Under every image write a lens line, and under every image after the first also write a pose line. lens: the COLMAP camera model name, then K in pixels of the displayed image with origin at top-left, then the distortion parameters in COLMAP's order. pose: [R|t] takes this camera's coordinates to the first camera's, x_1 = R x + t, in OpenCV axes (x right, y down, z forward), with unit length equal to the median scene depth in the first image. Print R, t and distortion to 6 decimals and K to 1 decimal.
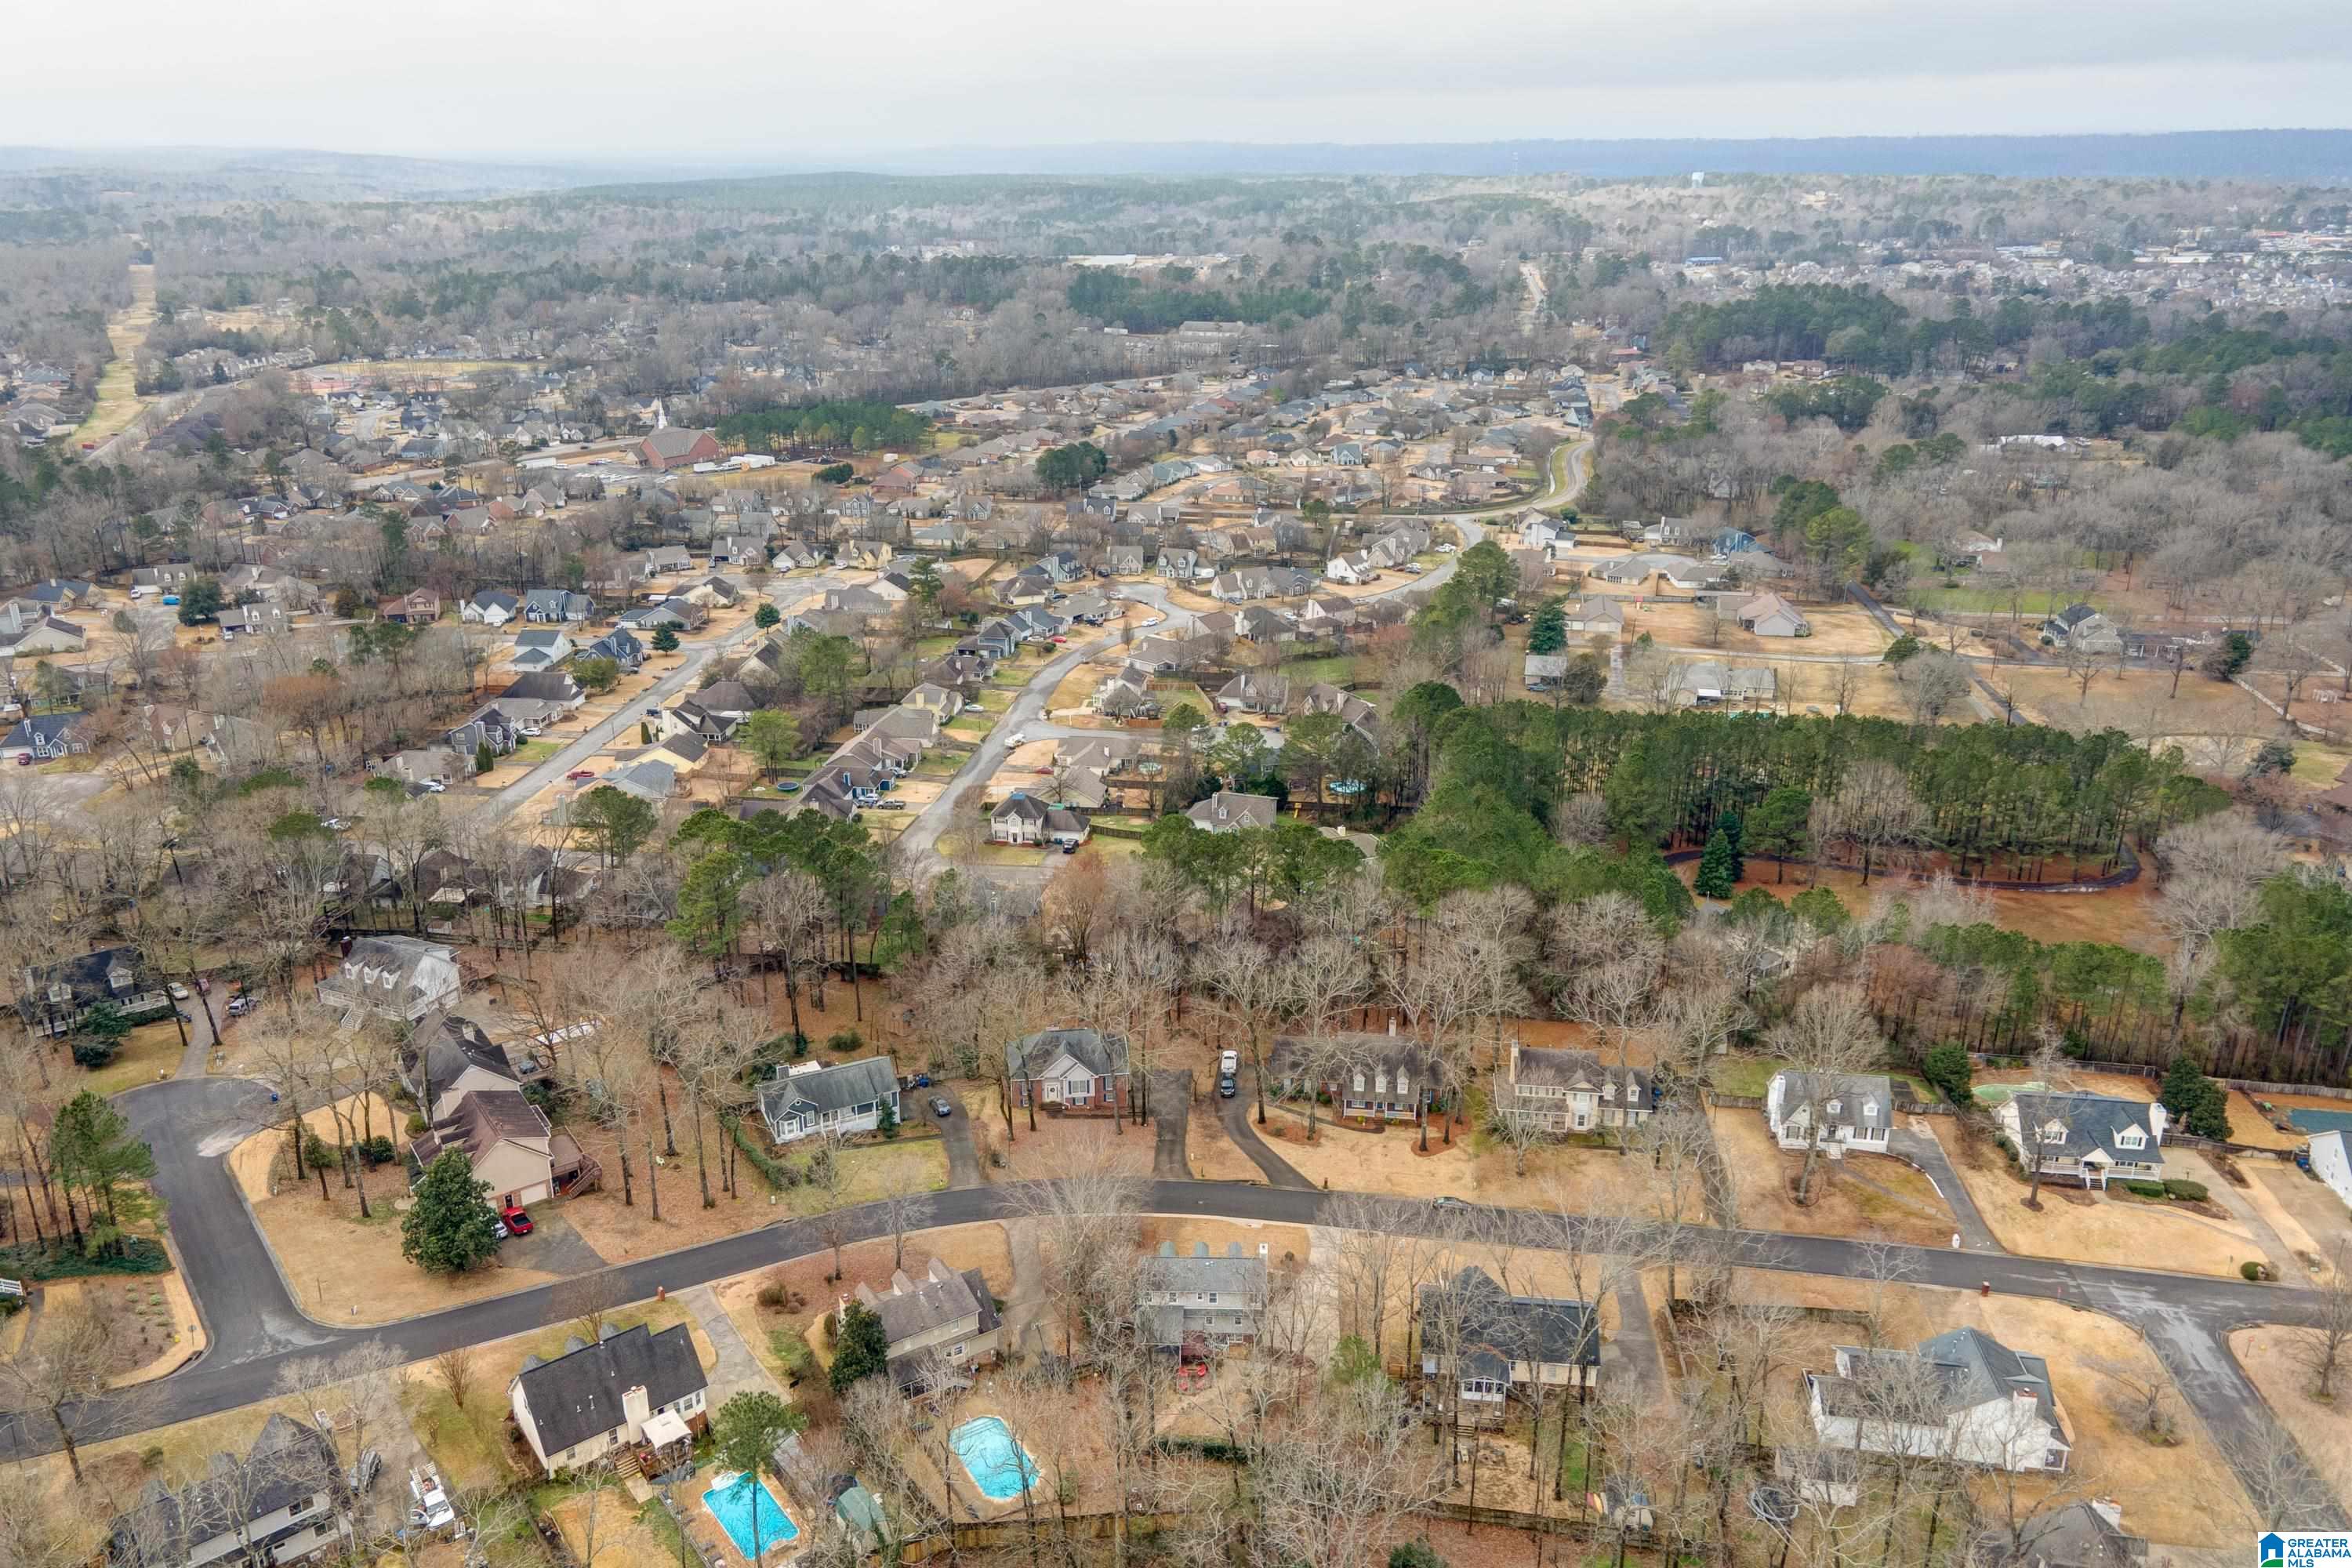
lens RADIAL K [[1732.1, 0, 1176.0], [0, 1732.1, 784.0], [0, 0, 1]] dist [0.022703, 0.034914]
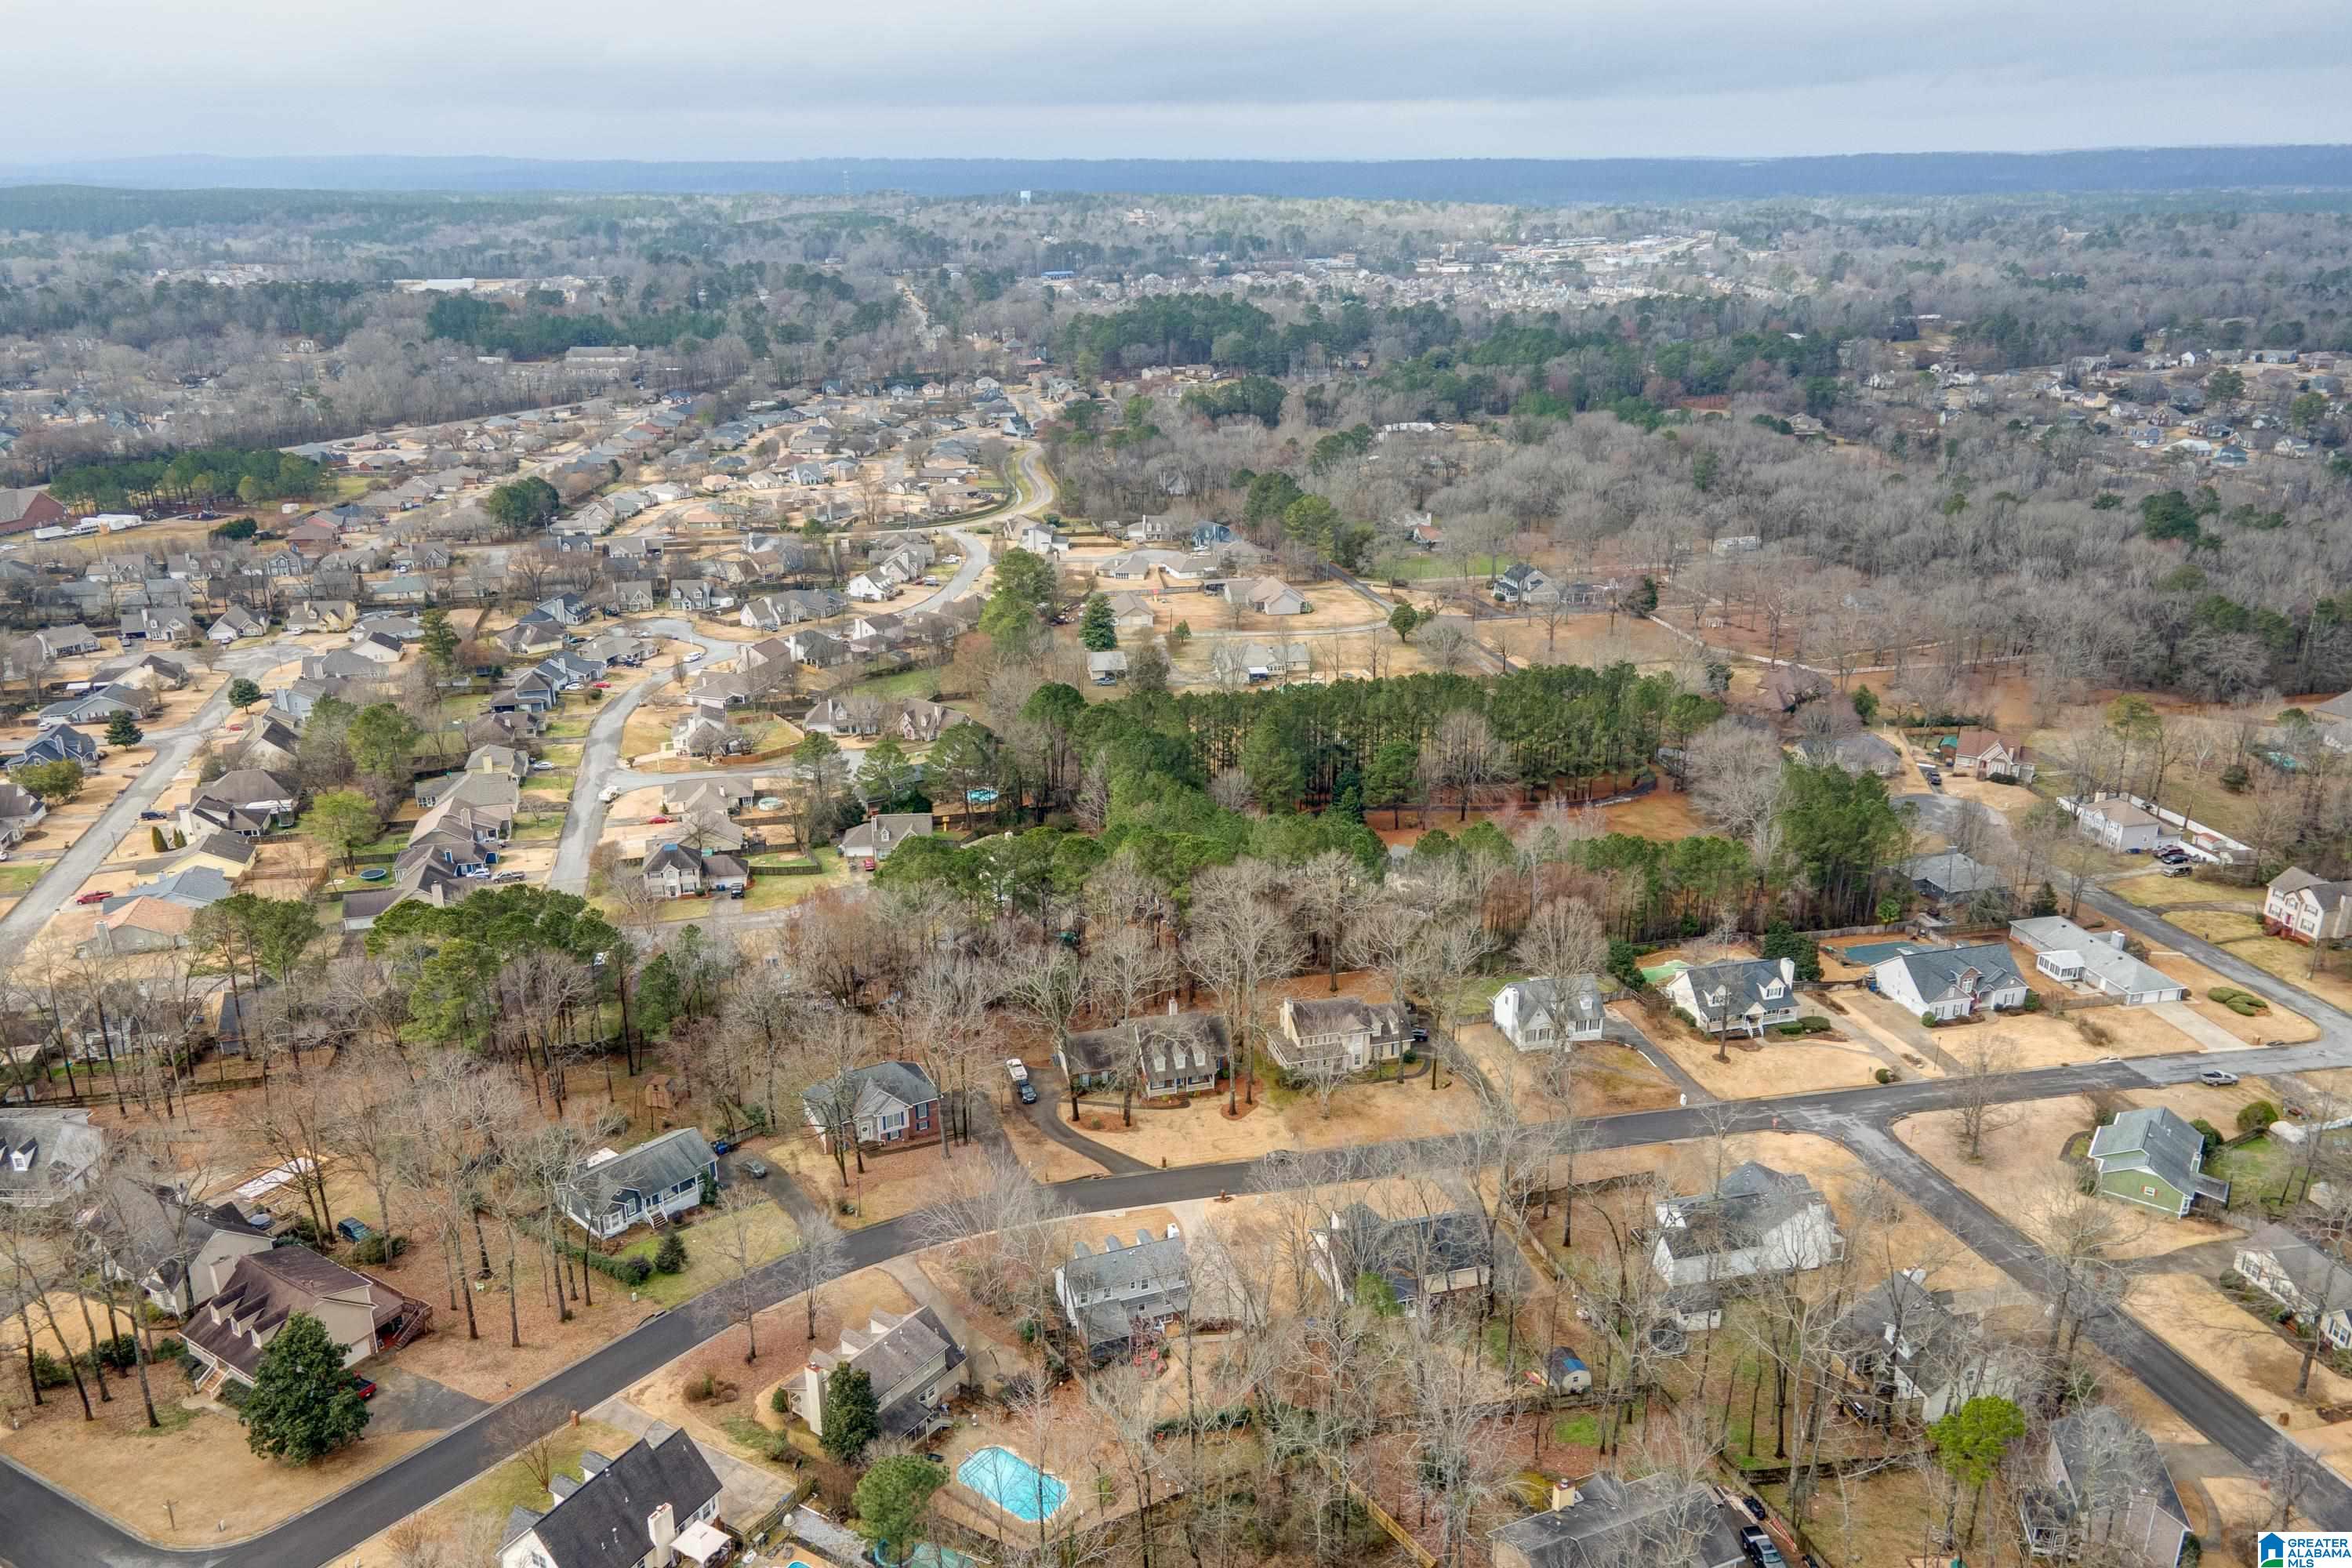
lens RADIAL K [[1722.5, 0, 1176.0], [0, 1722.5, 784.0], [0, 0, 1]] dist [0.032662, 0.010852]
pose [[0.928712, -0.124763, 0.349183, -0.117195], [0.127465, 0.991725, 0.015330, -0.004698], [-0.348206, 0.030272, 0.936929, 0.010441]]
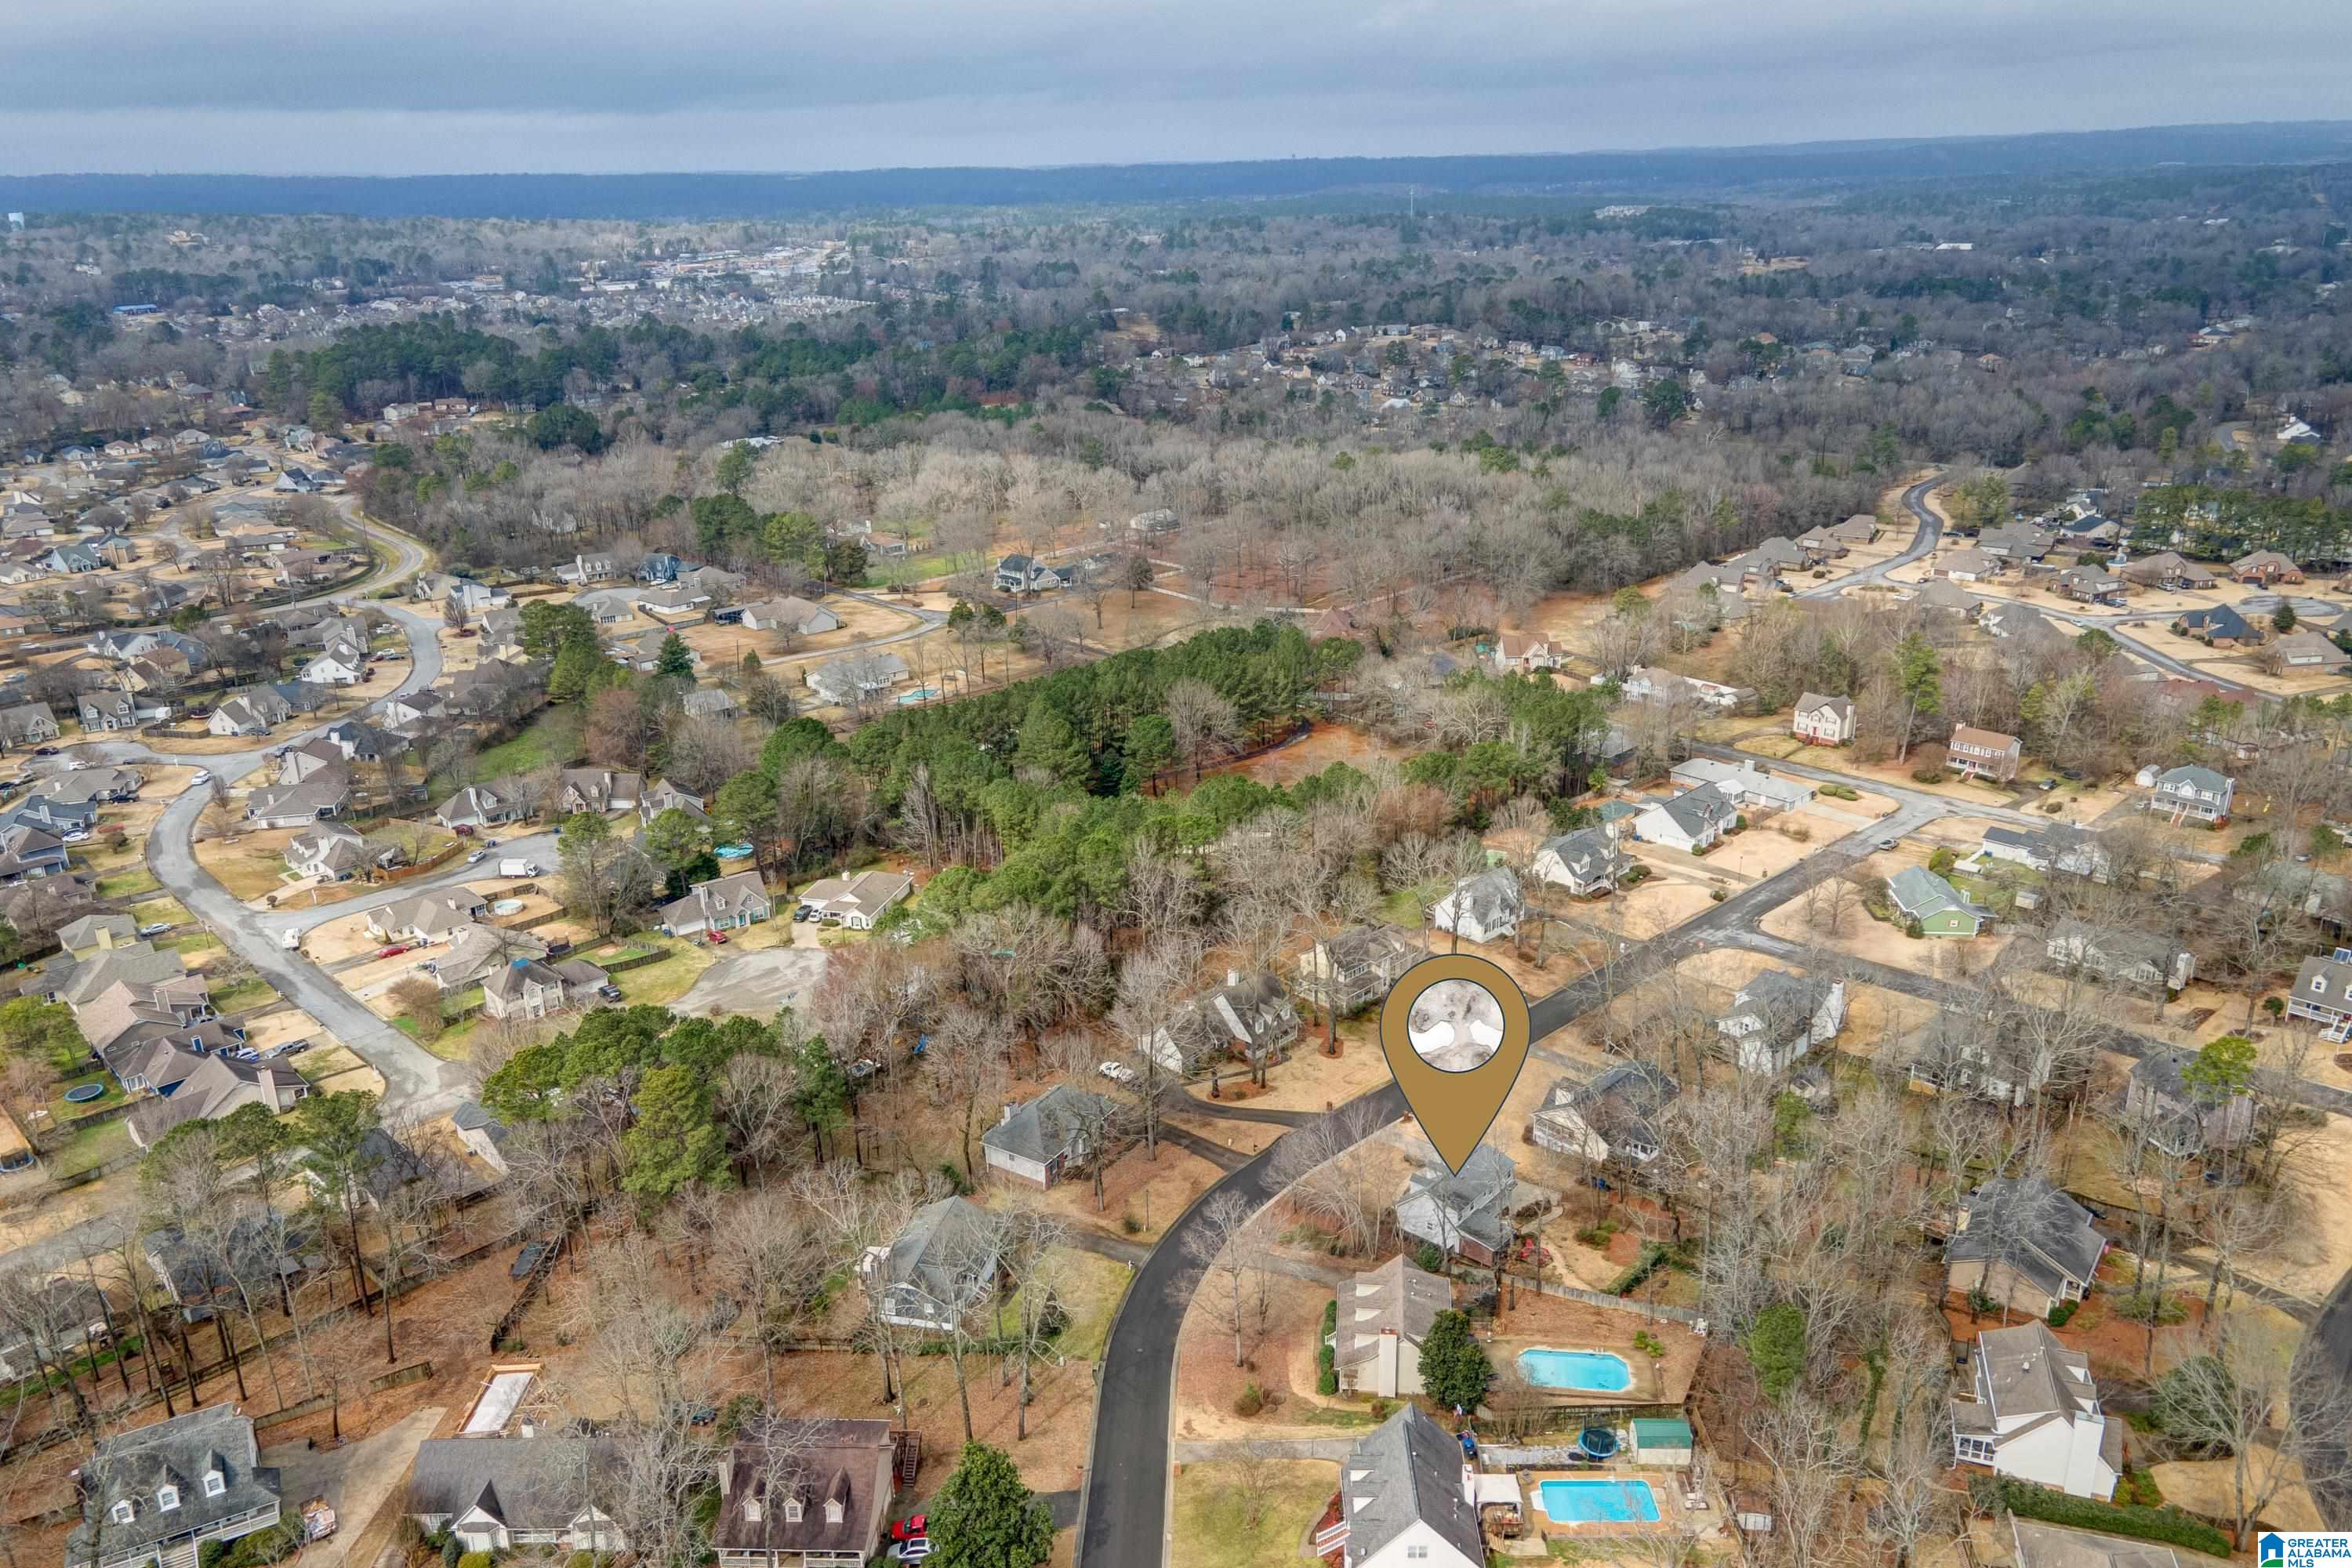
lens RADIAL K [[1732.1, 0, 1176.0], [0, 1732.1, 784.0], [0, 0, 1]] dist [0.022703, 0.034914]
pose [[0.612385, -0.272129, 0.742247, -0.358958], [0.287611, 0.951240, 0.111461, -0.055855], [-0.736386, 0.145221, 0.660792, 0.157036]]
